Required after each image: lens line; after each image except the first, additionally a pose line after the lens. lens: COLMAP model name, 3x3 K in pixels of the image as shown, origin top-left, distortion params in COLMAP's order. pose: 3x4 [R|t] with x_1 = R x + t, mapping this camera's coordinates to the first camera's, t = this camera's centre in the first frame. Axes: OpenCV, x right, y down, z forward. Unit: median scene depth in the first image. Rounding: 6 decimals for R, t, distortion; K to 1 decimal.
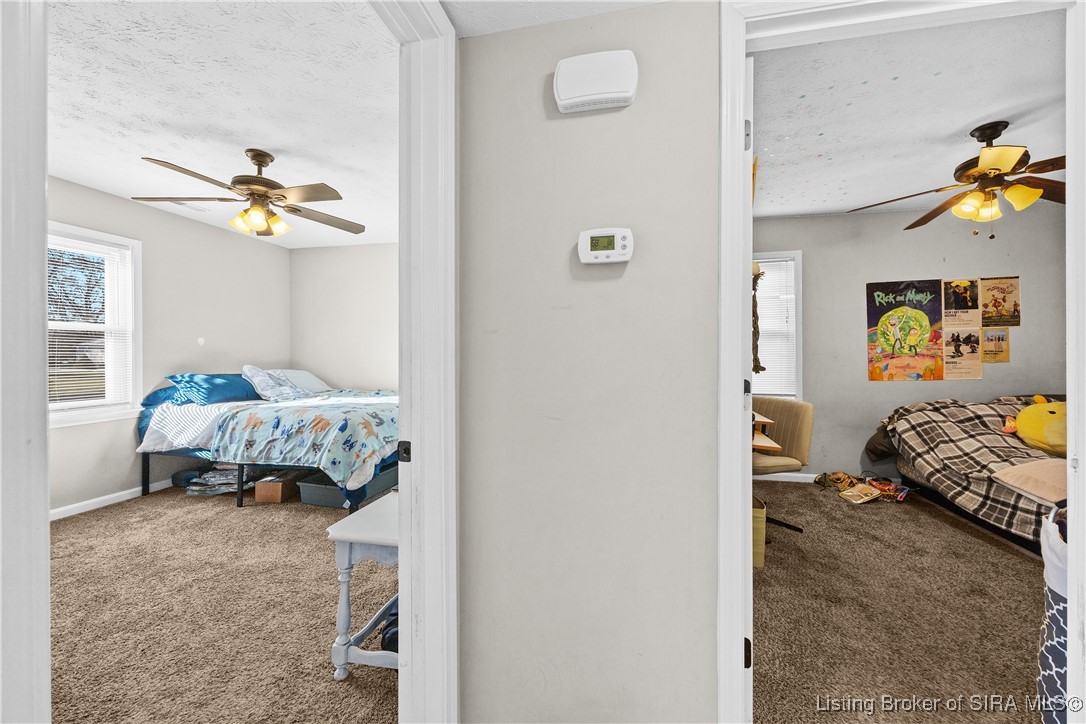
lens RADIAL K [[417.5, 0, 546.6], [0, 417.5, 359.1], [0, 0, 1]] dist [-0.002617, -0.000275]
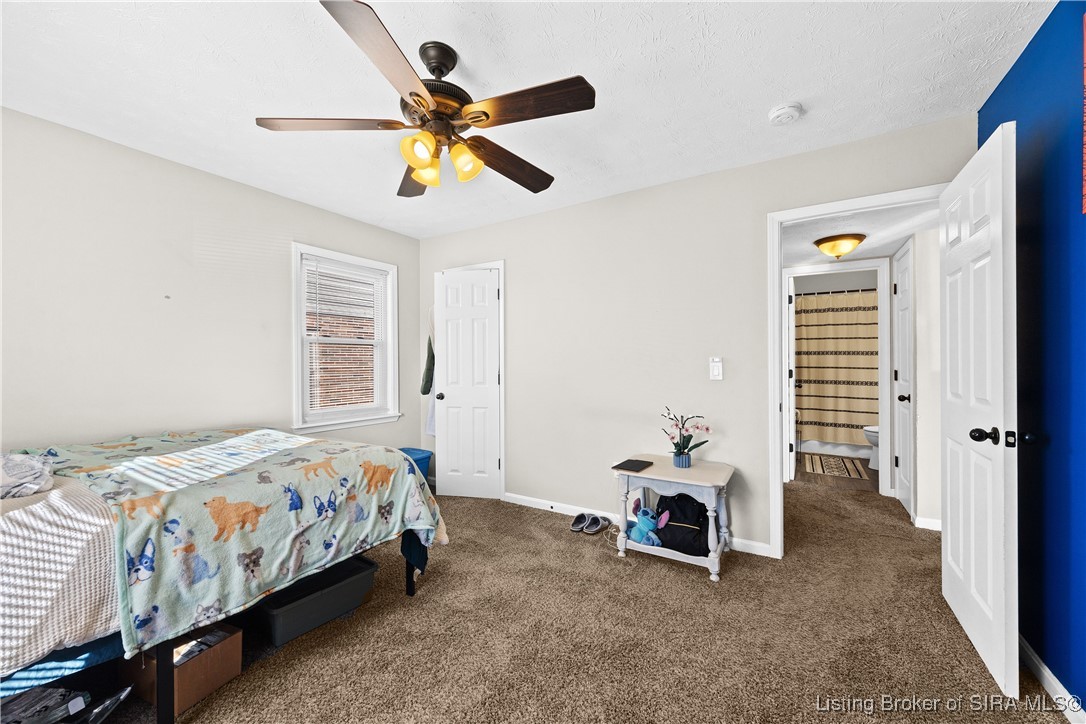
lens RADIAL K [[417.5, 0, 546.6], [0, 417.5, 359.1], [0, 0, 1]] dist [-0.002617, -0.000275]
pose [[0.330636, 0.000864, 0.943758, -1.057451], [0.010720, 0.999932, -0.004671, -0.016917], [-0.943698, 0.011661, 0.330604, 0.536591]]
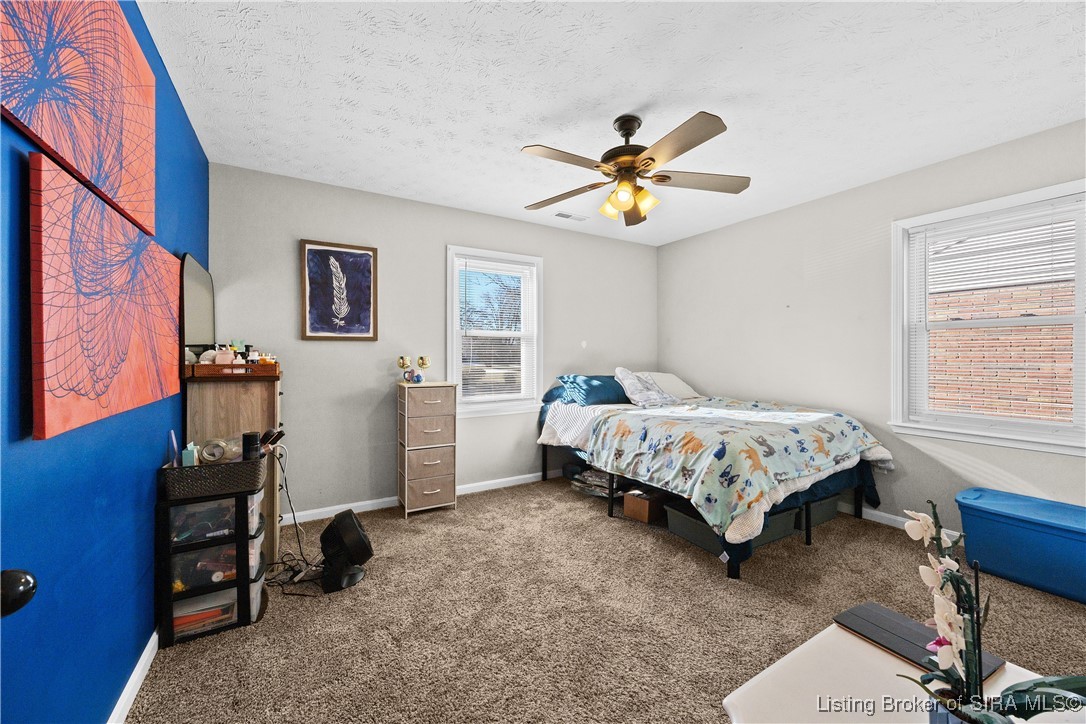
lens RADIAL K [[417.5, 0, 546.6], [0, 417.5, 359.1], [0, 0, 1]] dist [-0.002617, -0.000275]
pose [[0.690892, 0.002047, -0.722955, -0.156633], [-0.003469, 0.999994, -0.000483, -0.004666], [0.722949, 0.002842, 0.690895, 0.248384]]
